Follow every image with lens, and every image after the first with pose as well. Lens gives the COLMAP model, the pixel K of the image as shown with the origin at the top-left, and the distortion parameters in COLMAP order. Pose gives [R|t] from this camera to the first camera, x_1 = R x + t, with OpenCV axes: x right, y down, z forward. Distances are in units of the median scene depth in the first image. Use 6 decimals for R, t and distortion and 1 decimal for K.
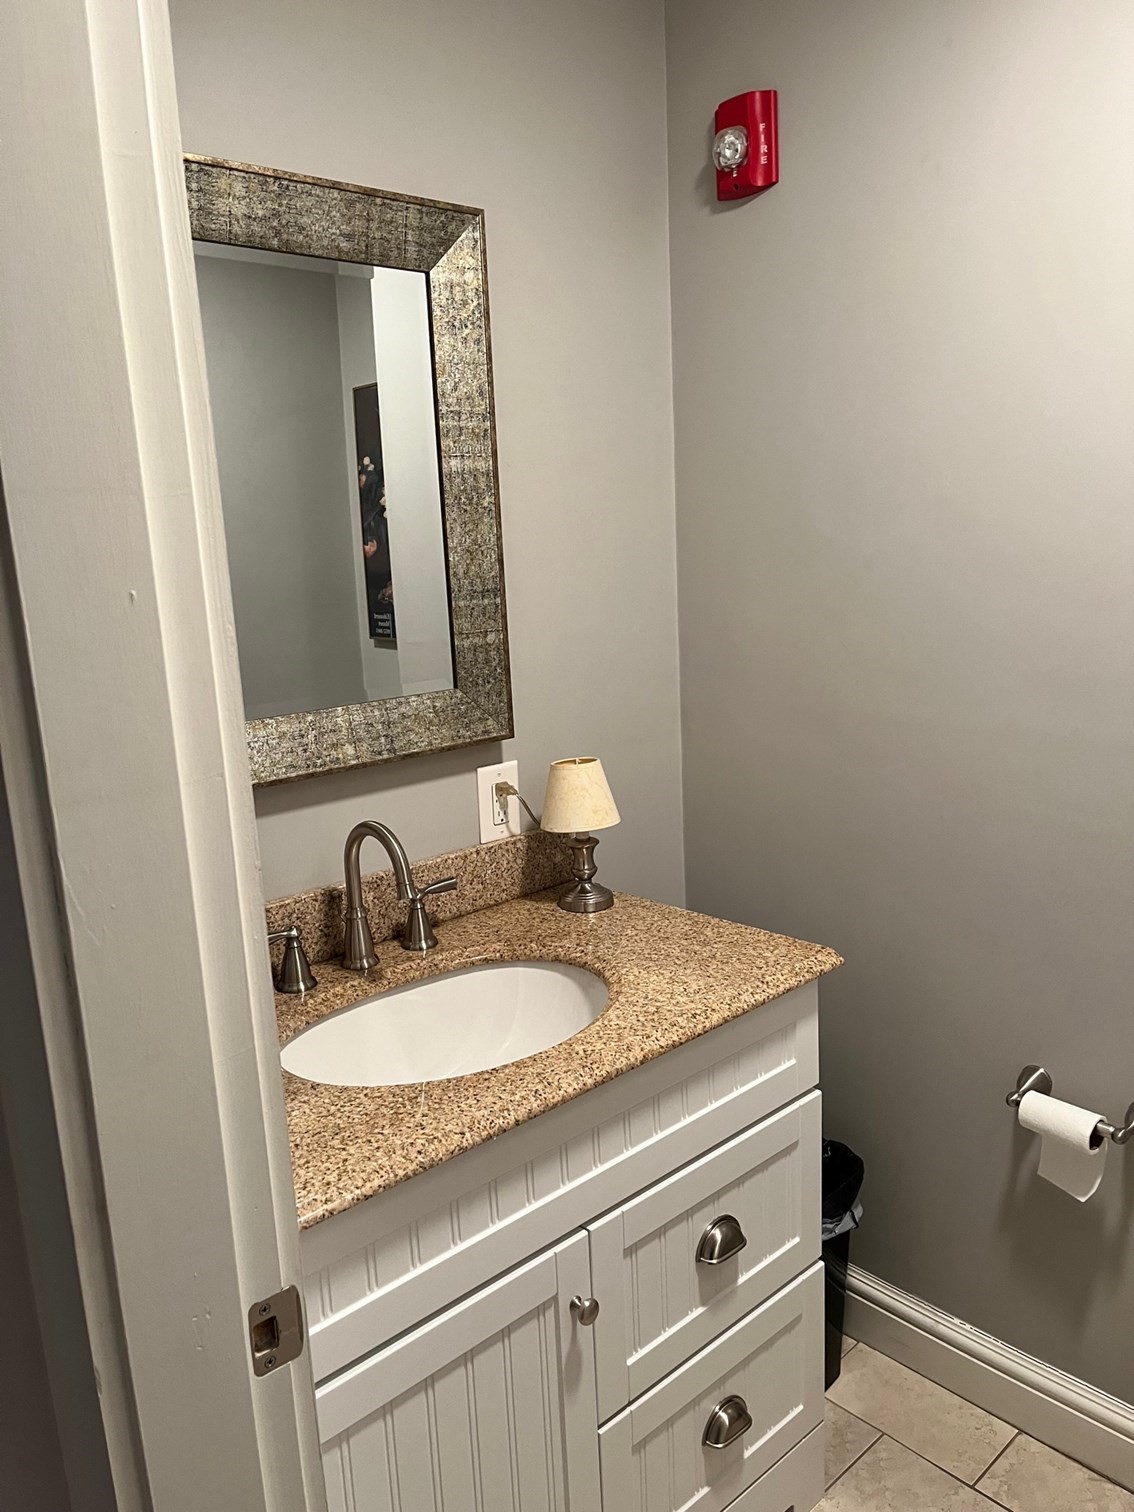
lens RADIAL K [[1142.5, 0, 570.3], [0, 1142.5, 759.5], [0, 0, 1]] dist [0.058671, -0.068971]
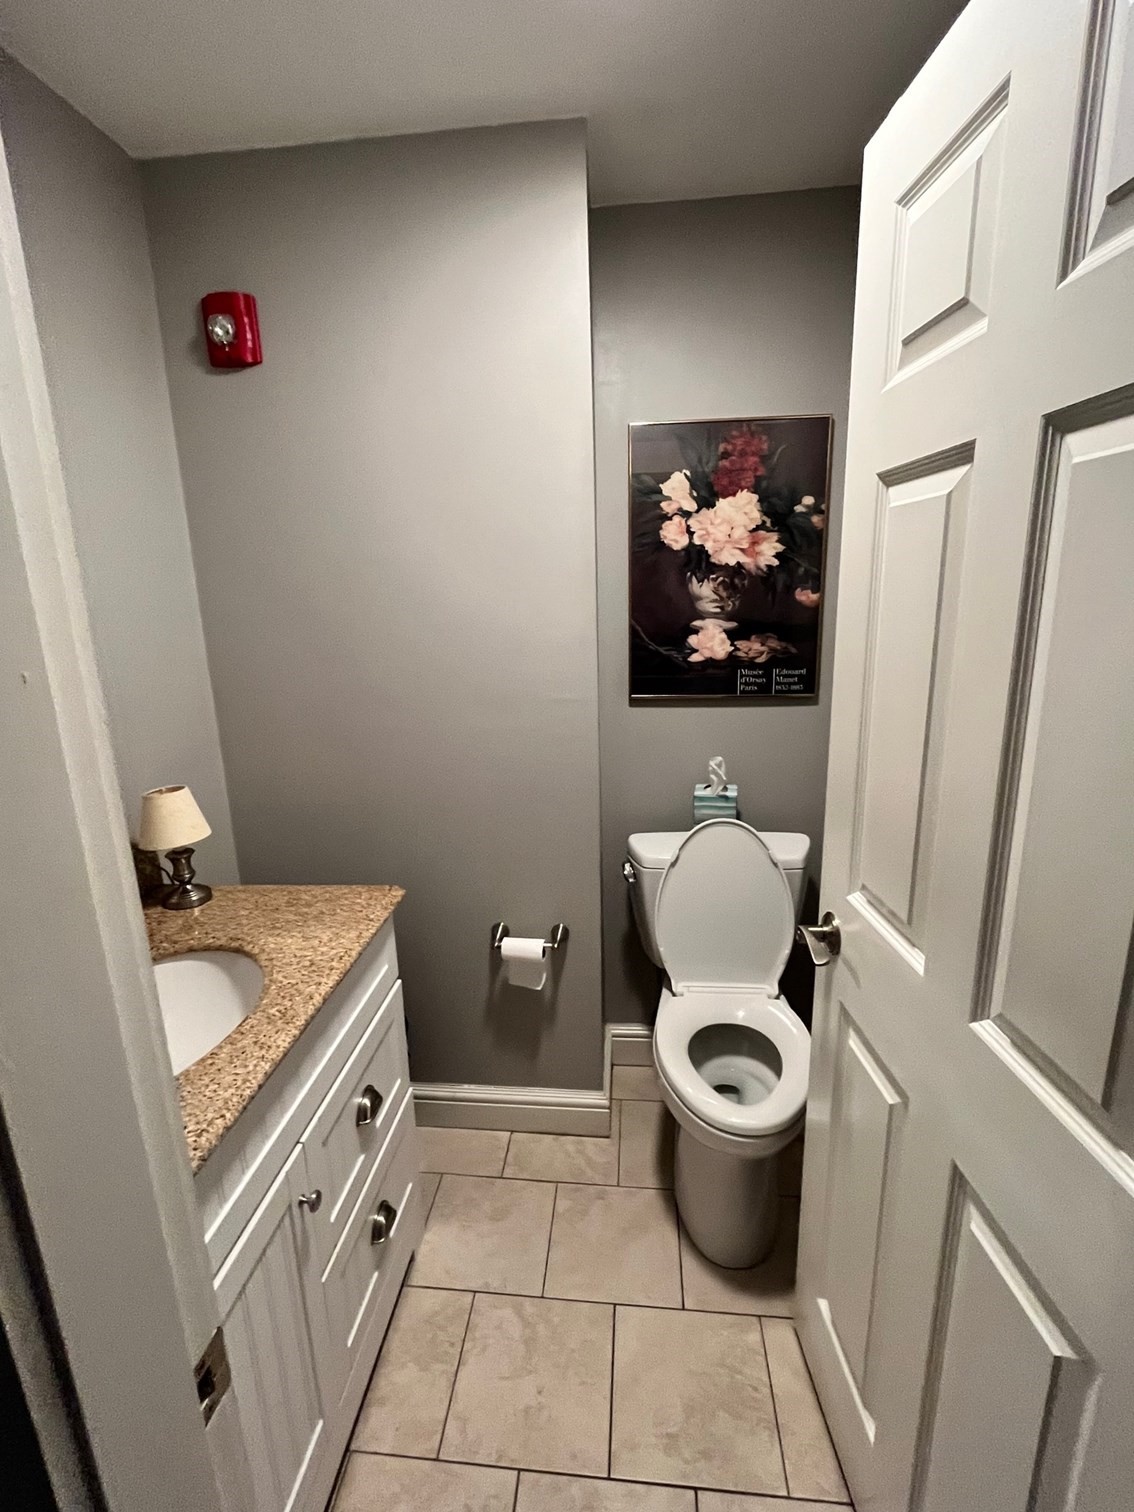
lens RADIAL K [[695.9, 0, 569.0], [0, 695.9, 752.7], [0, 0, 1]] dist [0.004343, -0.000878]
pose [[0.740527, -0.124546, 0.660385, -0.180482], [0.121805, 0.991275, 0.050363, -0.026846], [-0.660896, 0.043143, 0.749237, 0.146861]]
